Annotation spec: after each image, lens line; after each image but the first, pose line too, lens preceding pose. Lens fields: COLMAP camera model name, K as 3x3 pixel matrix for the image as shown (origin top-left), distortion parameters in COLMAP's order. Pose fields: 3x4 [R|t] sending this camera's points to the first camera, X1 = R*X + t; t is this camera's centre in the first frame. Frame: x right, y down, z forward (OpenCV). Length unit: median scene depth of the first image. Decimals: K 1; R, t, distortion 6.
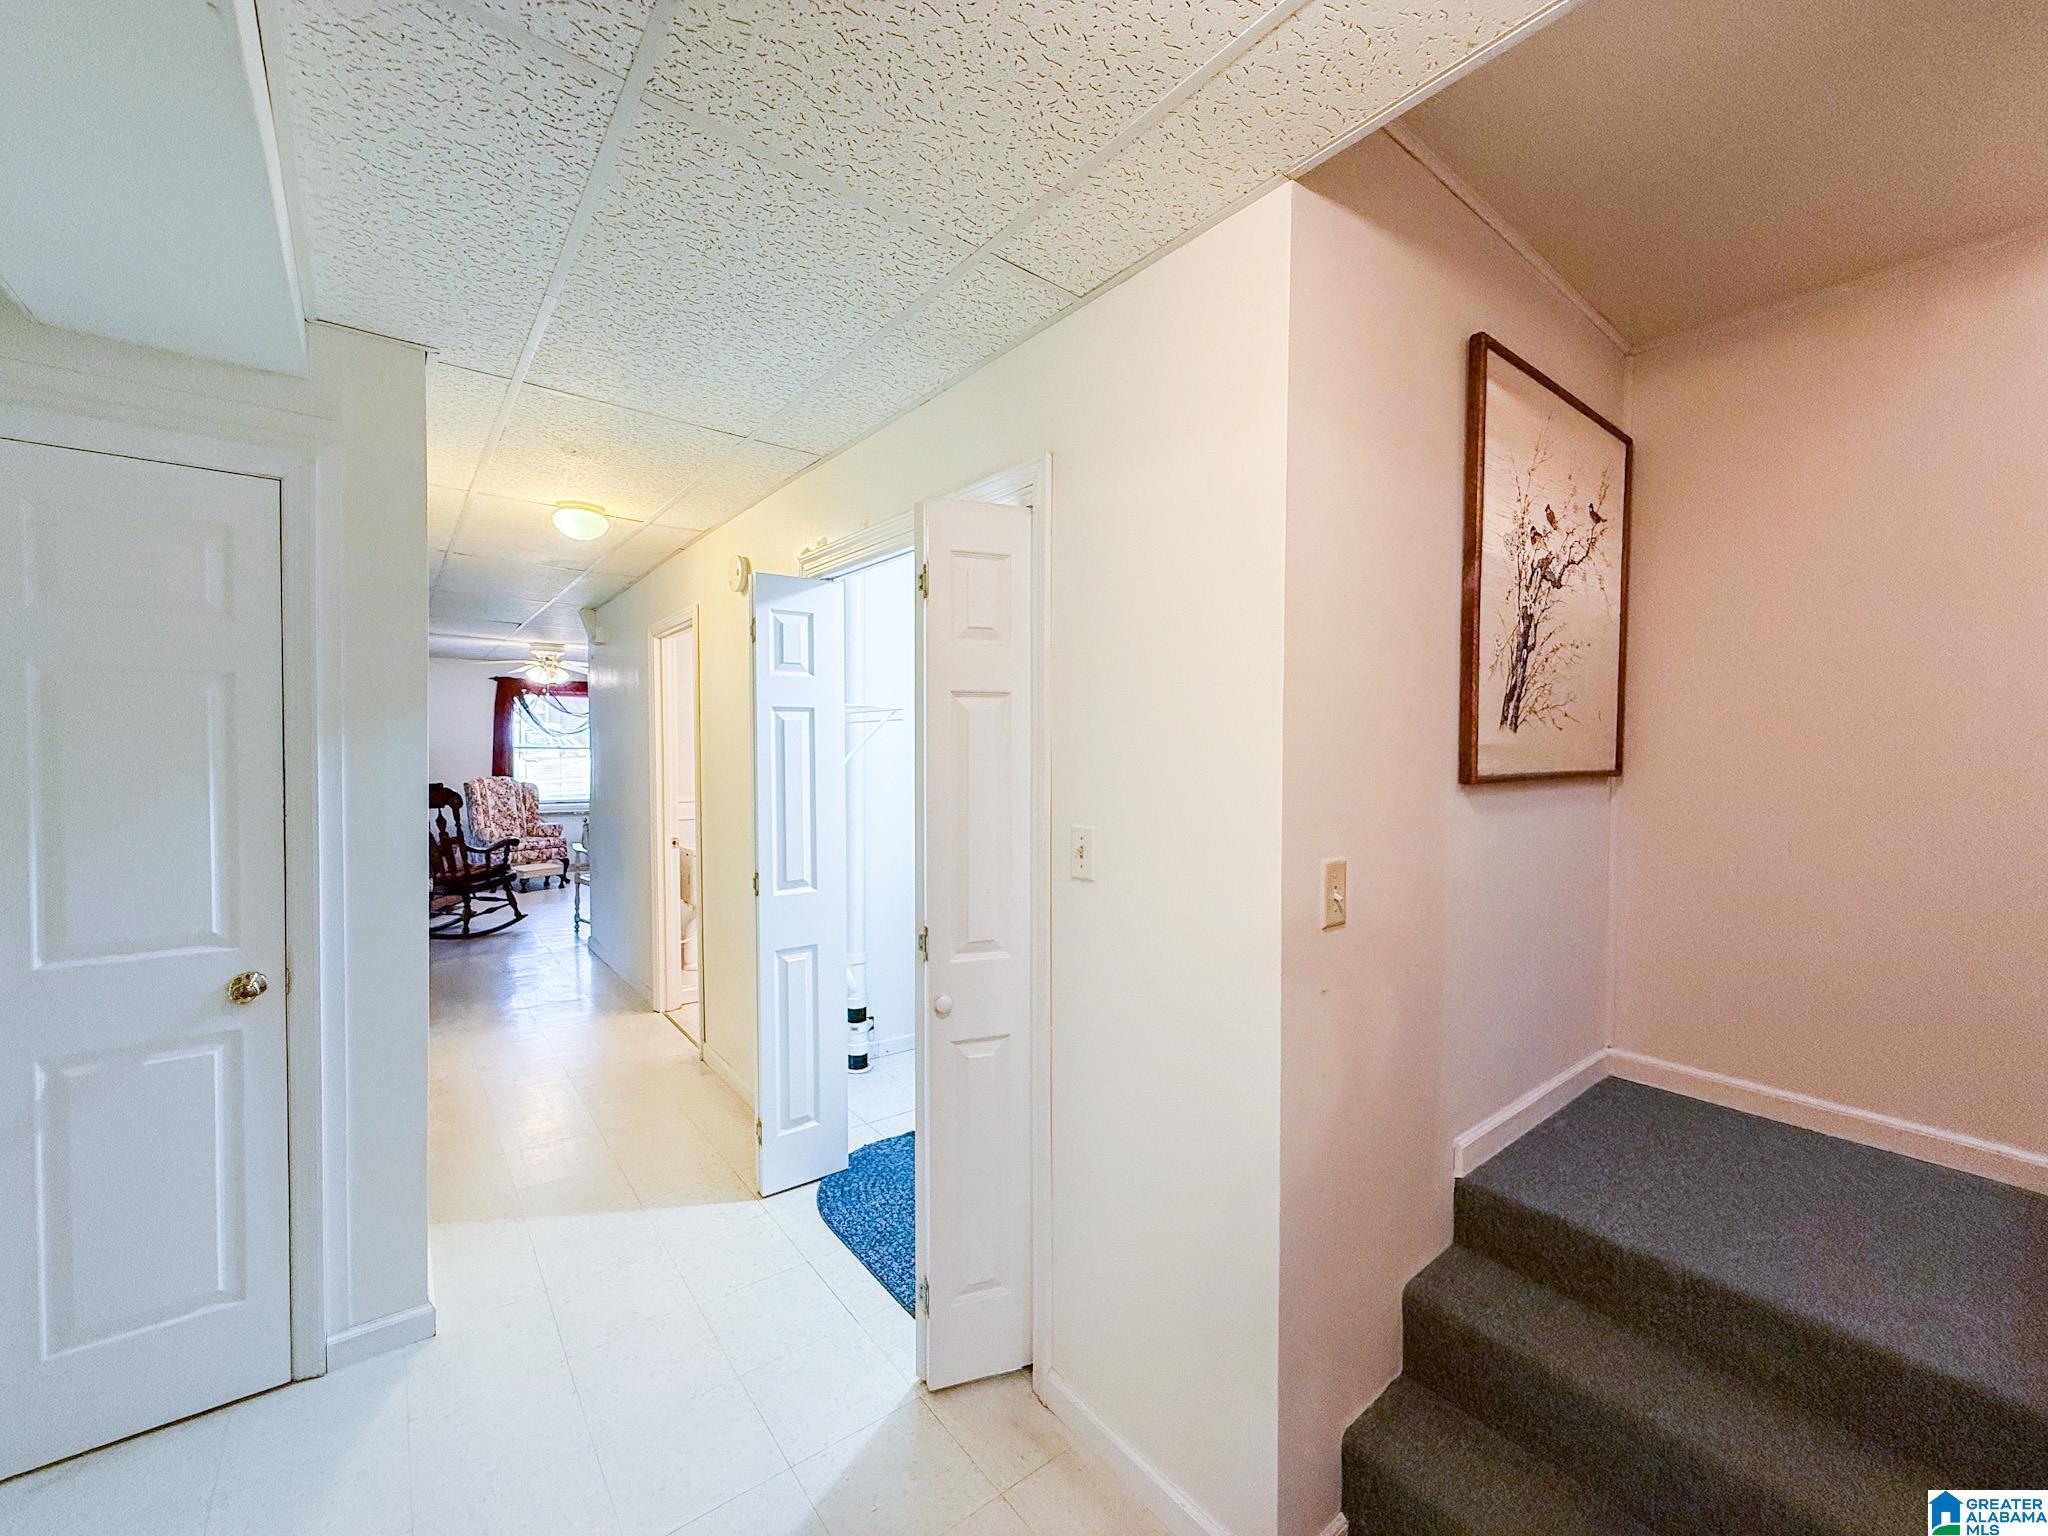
lens RADIAL K [[816.3, 0, 1025.9], [0, 816.3, 760.4], [0, 0, 1]] dist [0.000702, -0.000183]
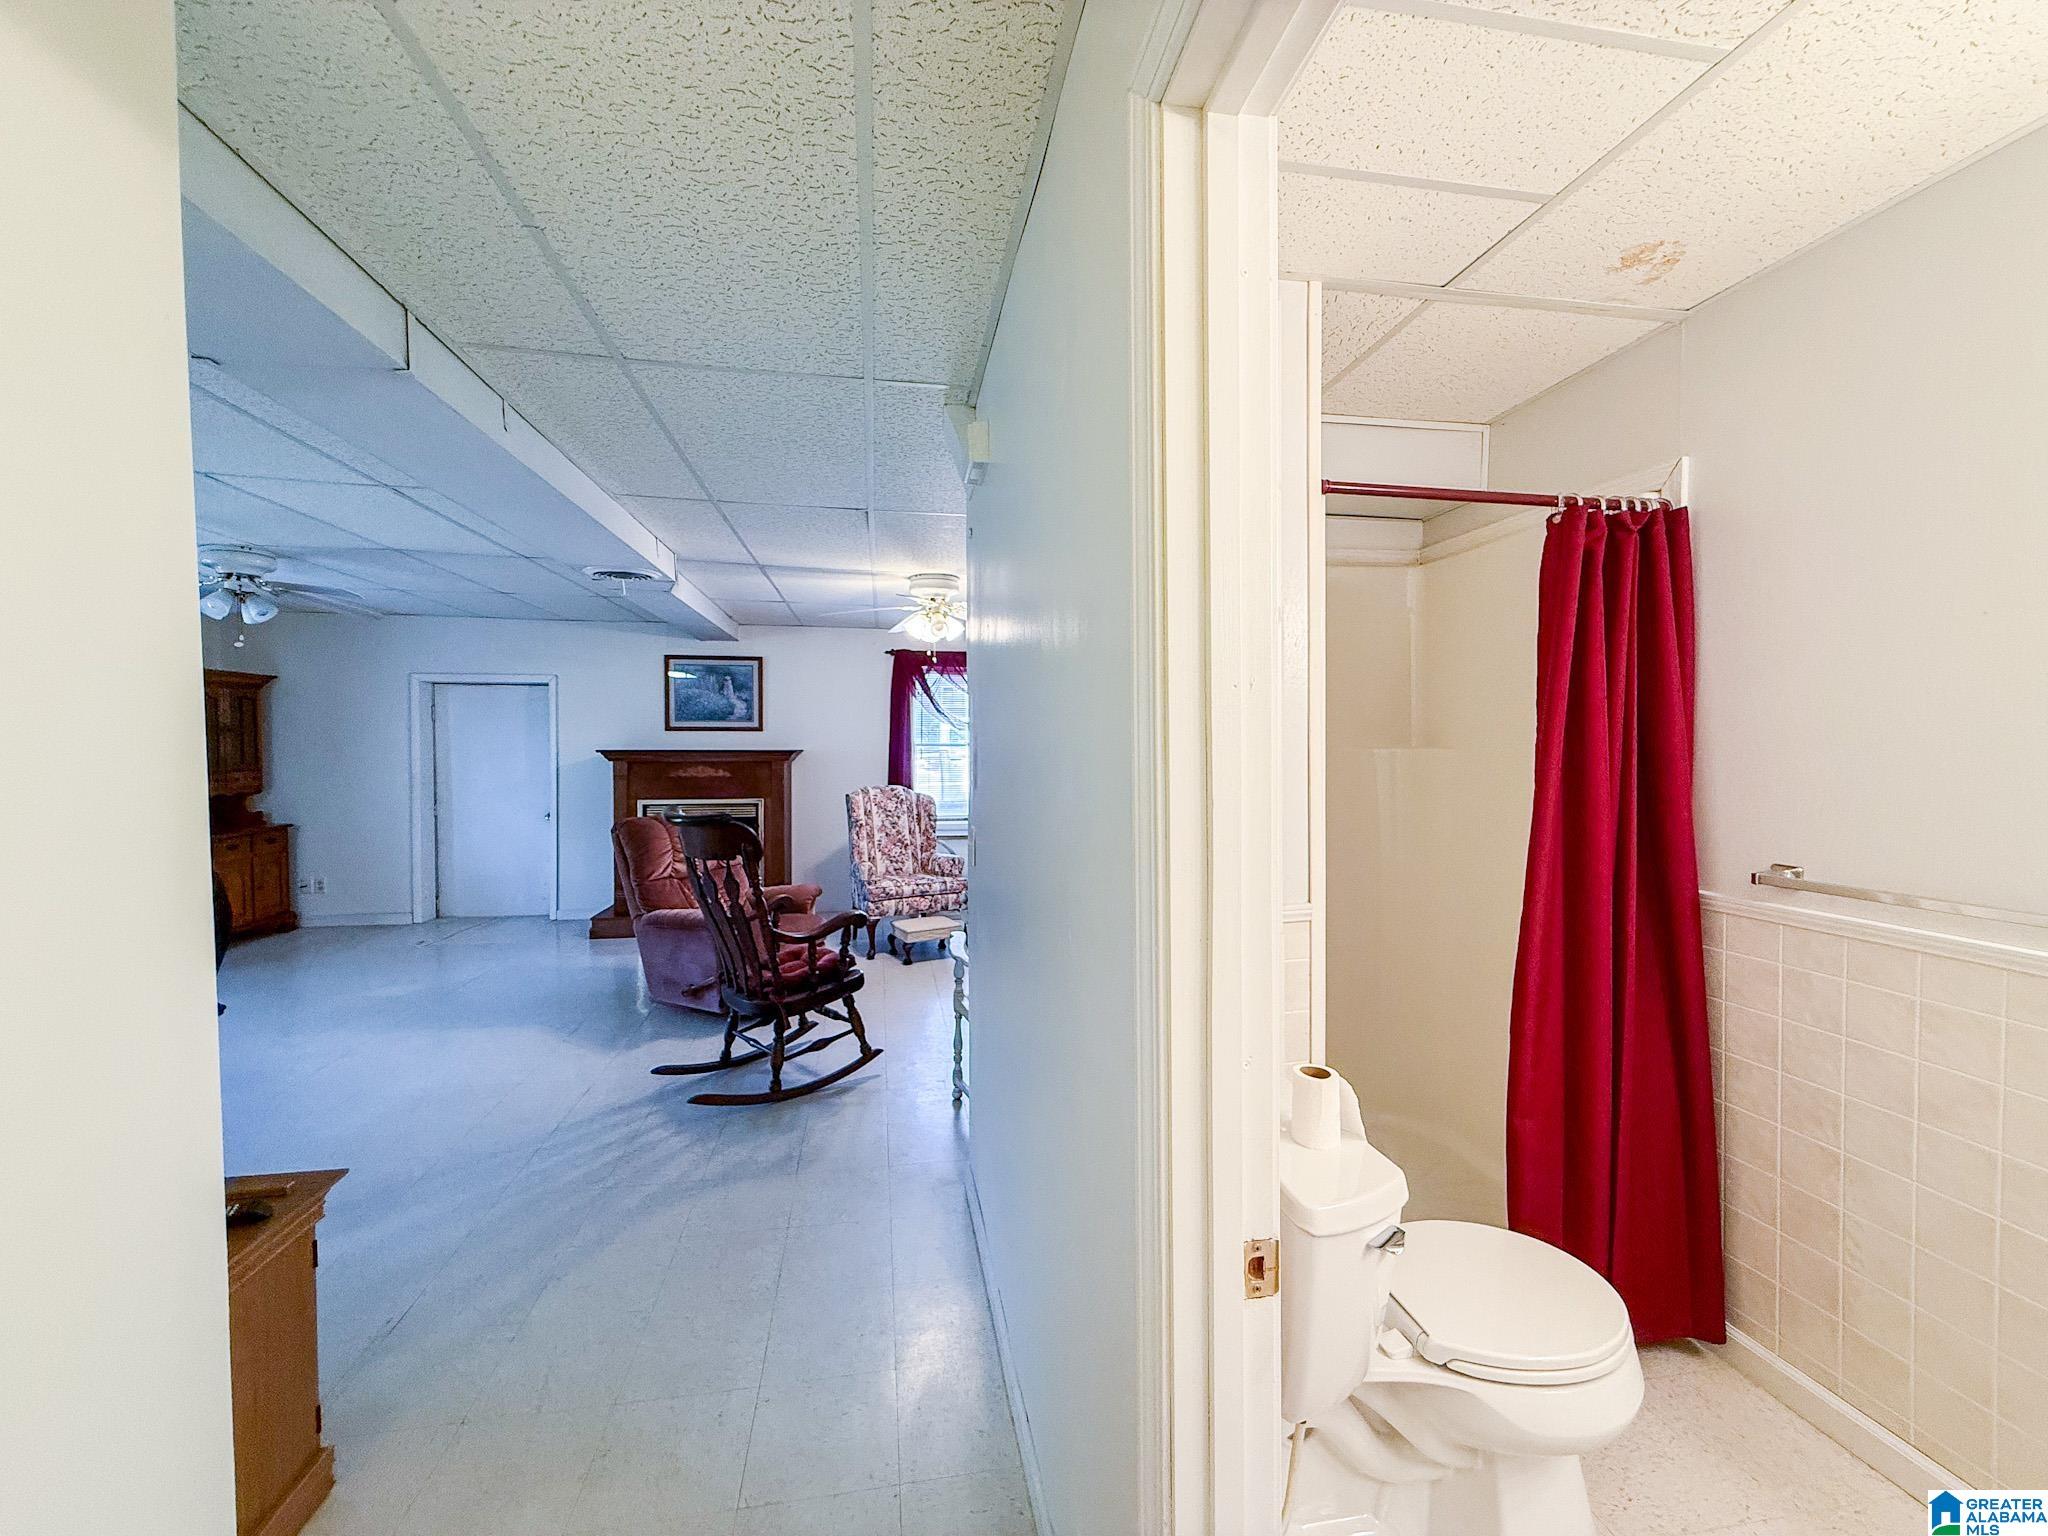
lens RADIAL K [[816.3, 0, 1020.9], [0, 816.3, 760.3], [0, 0, 1]] dist [0.000702, -0.000183]
pose [[0.880842, 0.003115, -0.473400, -0.209134], [-0.002103, 0.999994, 0.002667, -0.004783], [0.473406, -0.001353, 0.880844, 0.434611]]
